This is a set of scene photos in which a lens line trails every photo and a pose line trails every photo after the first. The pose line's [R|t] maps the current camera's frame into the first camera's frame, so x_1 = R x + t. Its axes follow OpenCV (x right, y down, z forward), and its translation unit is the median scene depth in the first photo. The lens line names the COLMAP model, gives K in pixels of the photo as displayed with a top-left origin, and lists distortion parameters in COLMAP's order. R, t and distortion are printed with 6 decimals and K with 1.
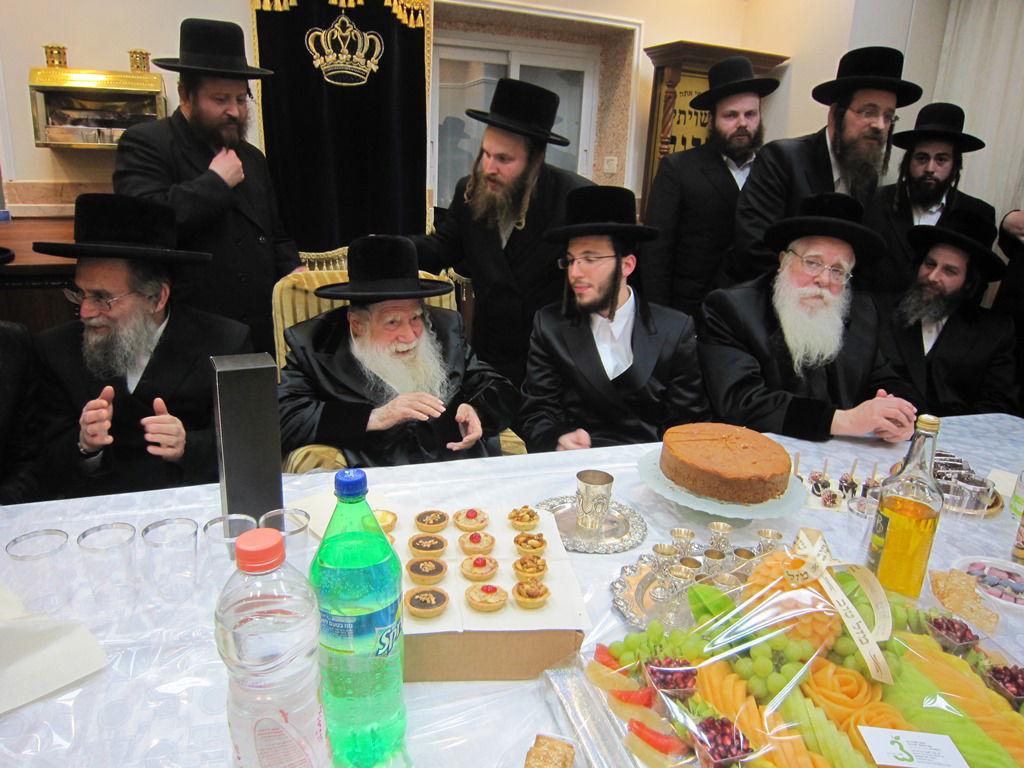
lens RADIAL K [[723.3, 0, 513.4], [0, 723.3, 364.9], [0, 0, 1]] dist [-0.059183, 0.017864]
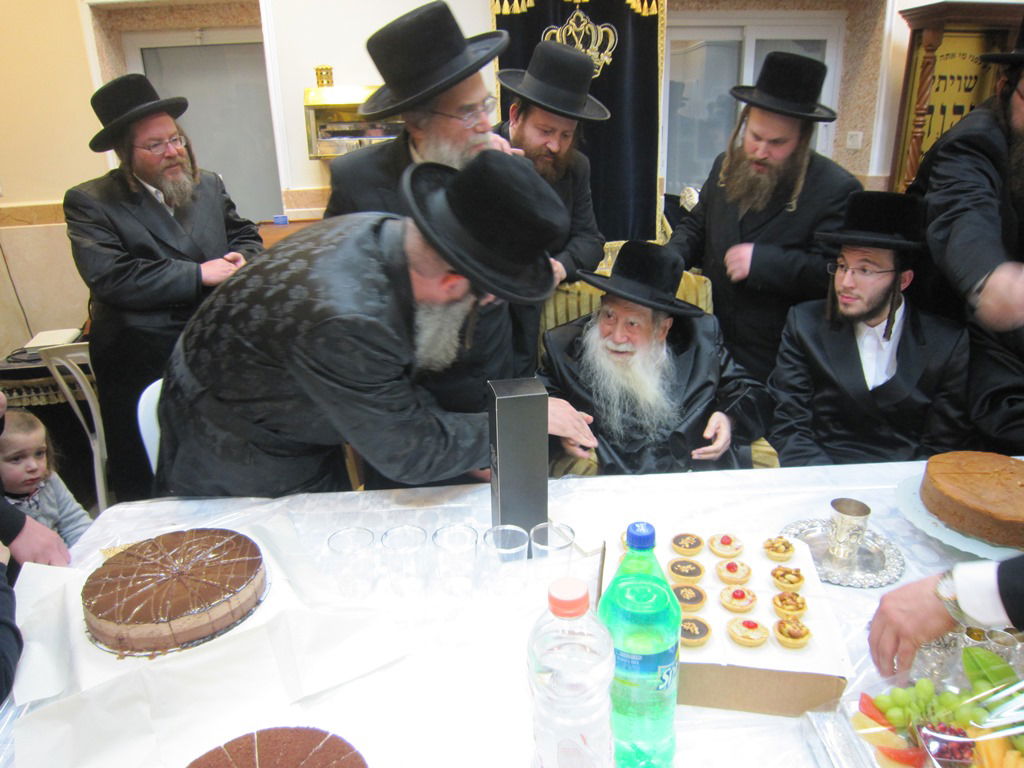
lens RADIAL K [[725.3, 0, 513.6], [0, 725.3, 366.9], [0, 0, 1]] dist [-0.065683, 0.032184]
pose [[0.959261, 0.027335, -0.281197, -0.054197], [-0.013063, 0.998535, 0.052505, -0.074518], [0.282220, -0.046693, 0.958213, -0.050462]]
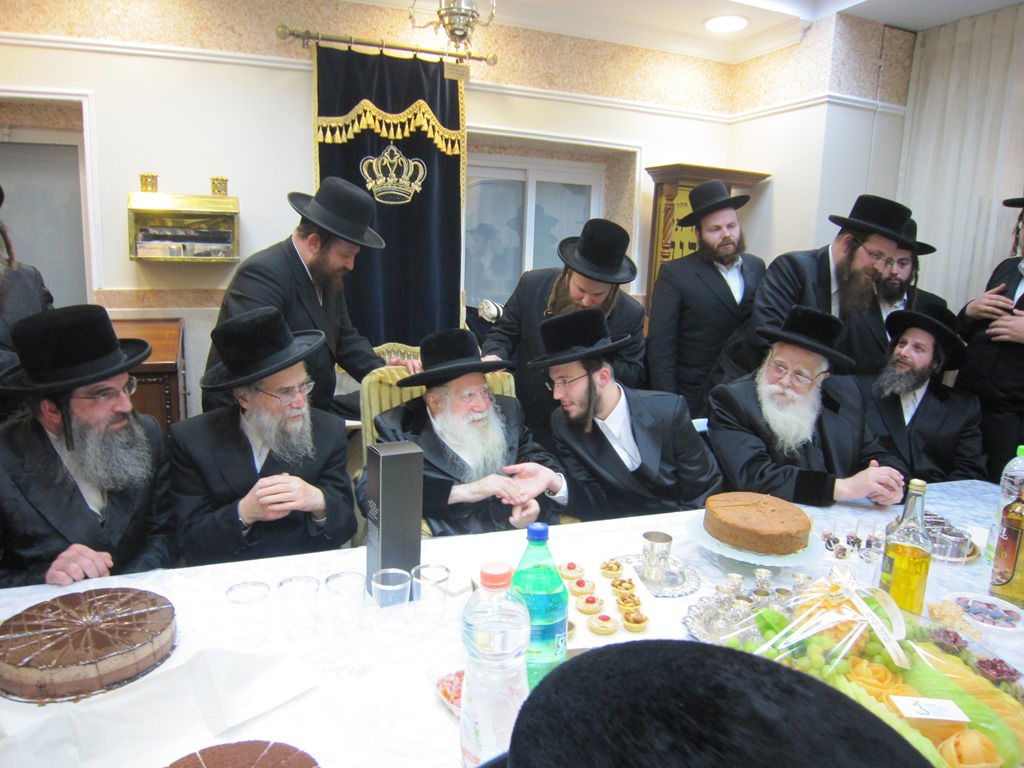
lens RADIAL K [[715.5, 0, 512.5], [0, 715.5, 362.6], [0, 0, 1]] dist [-0.076271, 0.027616]
pose [[0.999627, -0.011647, 0.024706, -0.151886], [0.014436, 0.993160, -0.115869, -0.004320], [-0.023187, 0.116182, 0.992957, -0.228663]]
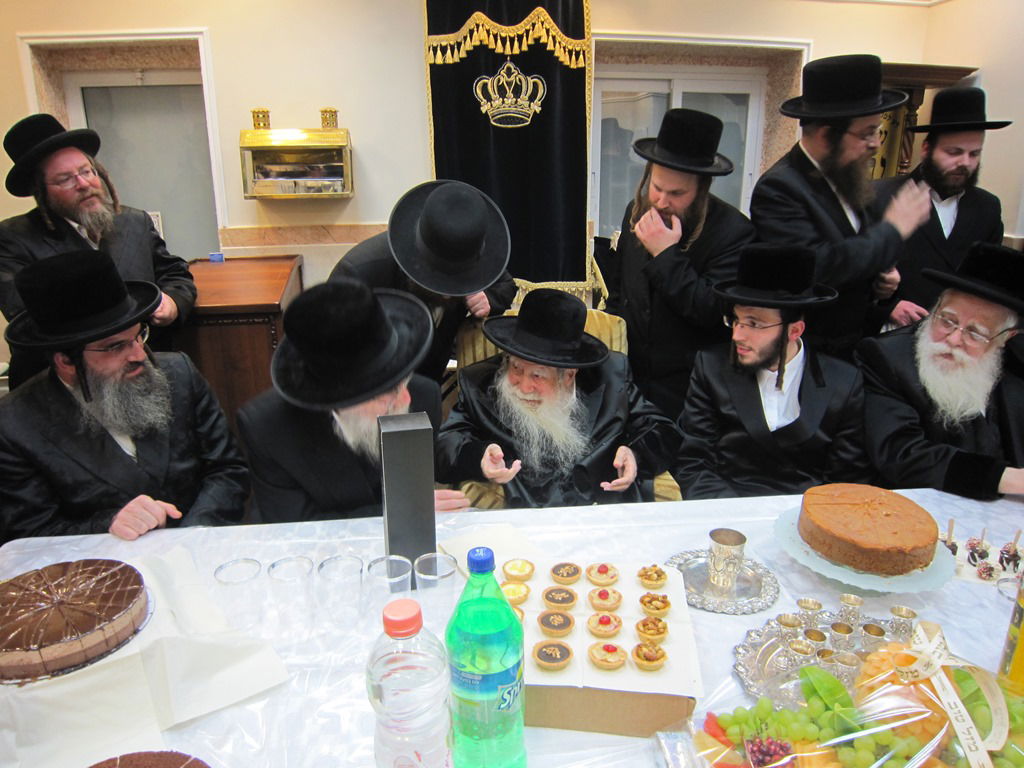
lens RADIAL K [[723.3, 0, 513.4], [0, 723.3, 364.9], [0, 0, 1]] dist [-0.059183, 0.017864]
pose [[0.972687, 0.017498, -0.231458, 0.044867], [-0.018983, 0.999811, -0.004193, -0.073682], [0.231341, 0.008473, 0.972836, -0.062690]]
